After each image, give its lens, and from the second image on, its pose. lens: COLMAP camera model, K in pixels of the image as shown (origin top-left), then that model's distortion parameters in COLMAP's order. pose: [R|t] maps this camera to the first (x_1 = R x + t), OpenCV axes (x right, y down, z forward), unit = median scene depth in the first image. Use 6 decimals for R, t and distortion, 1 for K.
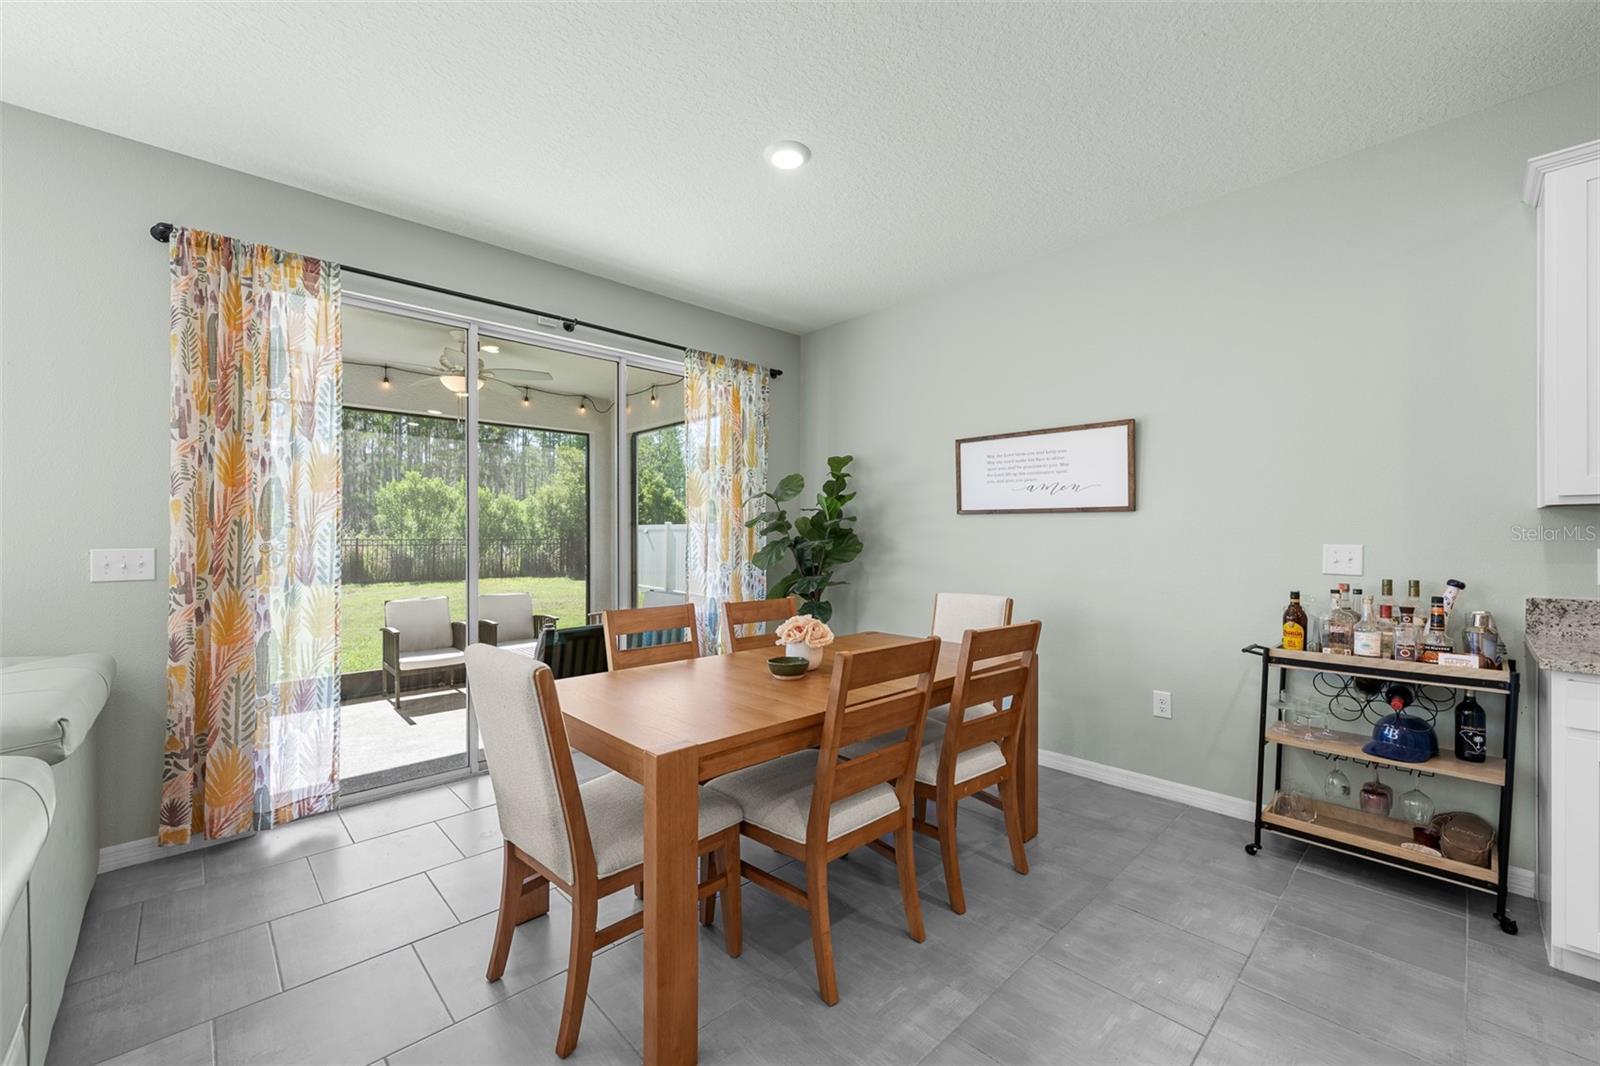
lens RADIAL K [[638.3, 0, 795.6], [0, 638.3, 538.8], [0, 0, 1]] dist [-0.003236, 0.001124]
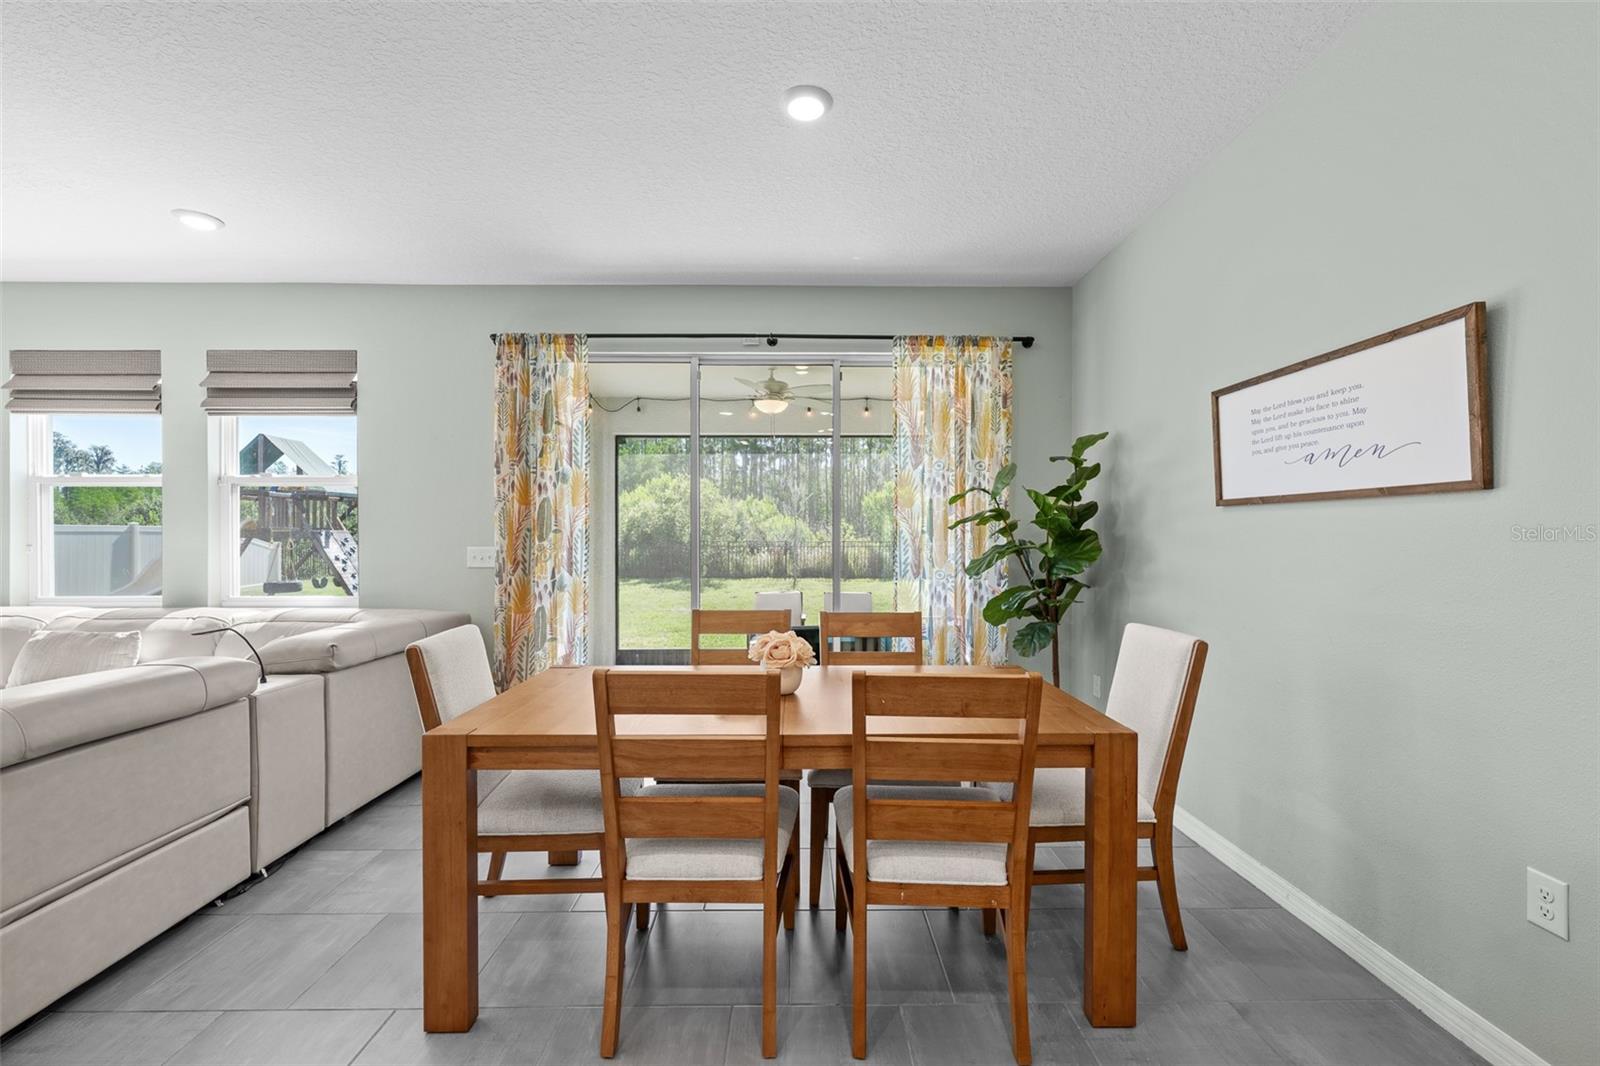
lens RADIAL K [[638.3, 0, 815.4], [0, 638.3, 552.7], [0, 0, 1]] dist [-0.003236, 0.001124]
pose [[0.741585, 0.015880, -0.670671, 0.563445], [-0.002346, 0.999775, 0.021078, -0.005071], [0.670855, -0.014058, 0.741456, 0.346950]]
